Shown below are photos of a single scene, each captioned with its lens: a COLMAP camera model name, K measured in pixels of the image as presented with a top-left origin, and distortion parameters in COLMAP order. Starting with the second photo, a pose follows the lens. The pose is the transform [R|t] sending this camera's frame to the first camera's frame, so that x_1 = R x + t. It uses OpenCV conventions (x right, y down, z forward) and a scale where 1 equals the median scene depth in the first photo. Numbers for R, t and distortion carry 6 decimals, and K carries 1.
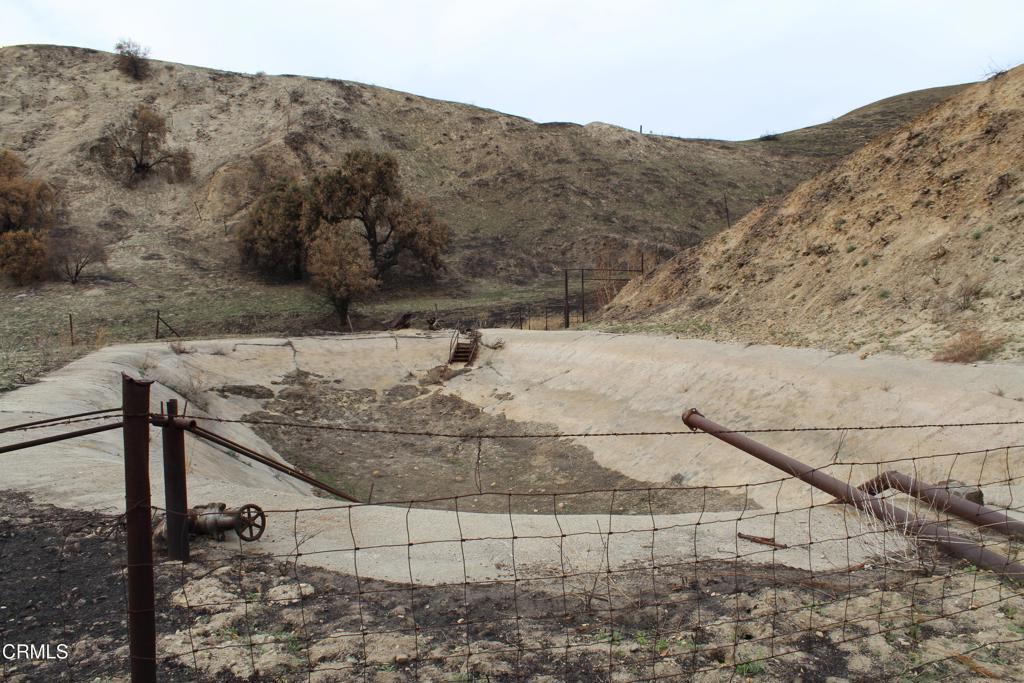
lens RADIAL K [[875.6, 0, 529.8], [0, 875.6, 337.1], [0, 0, 1]] dist [-0.174211, 0.157910]
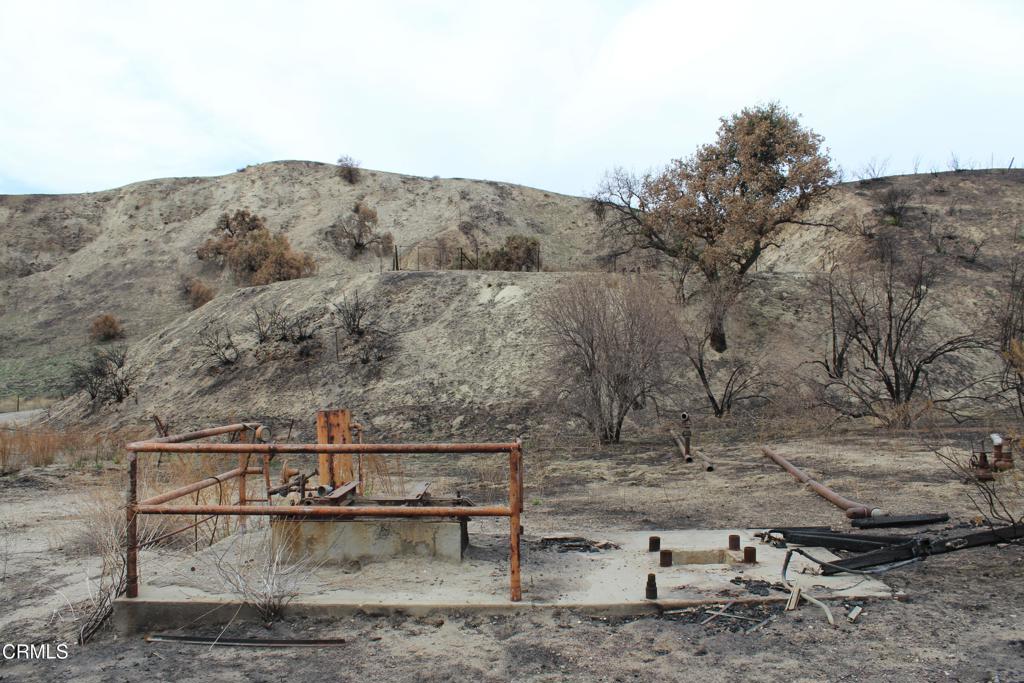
lens RADIAL K [[875.6, 0, 512.5], [0, 875.6, 332.0], [0, 0, 1]] dist [-0.174211, 0.157910]
pose [[0.985280, 0.008807, -0.170721, 0.052706], [-0.025586, 0.995020, -0.096331, 0.085739], [0.169022, 0.099281, 0.980599, -0.412158]]
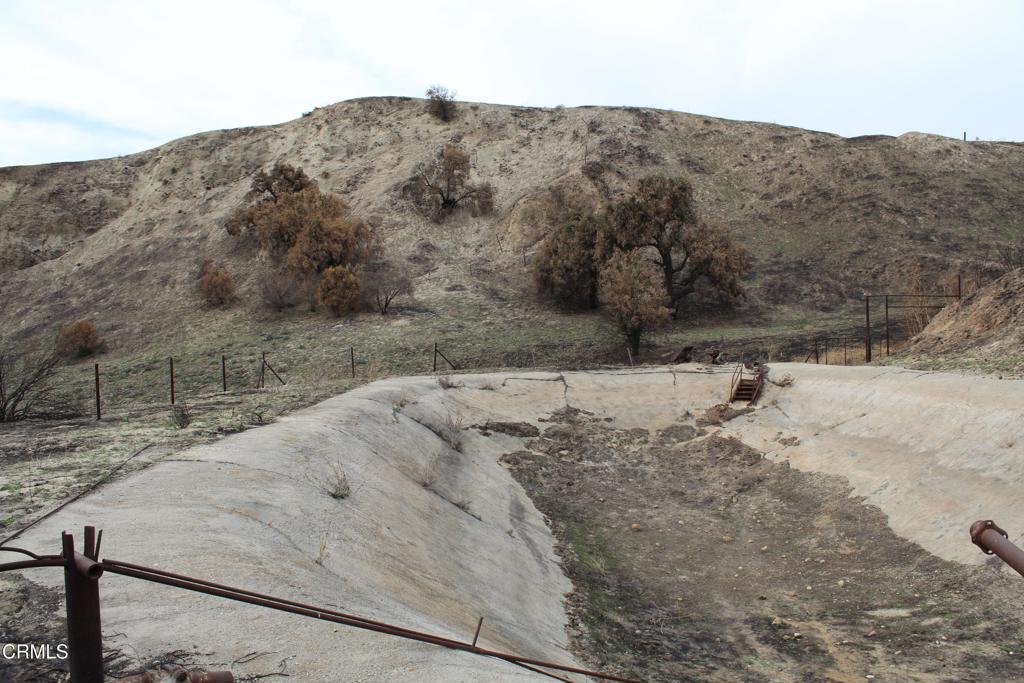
lens RADIAL K [[875.6, 0, 506.9], [0, 875.6, 336.5], [0, 0, 1]] dist [-0.174211, 0.157910]
pose [[0.930112, -0.003856, -0.367256, 0.007450], [-0.007516, 0.999536, -0.029531, -0.003239], [0.367199, 0.030228, 0.929651, 0.024703]]
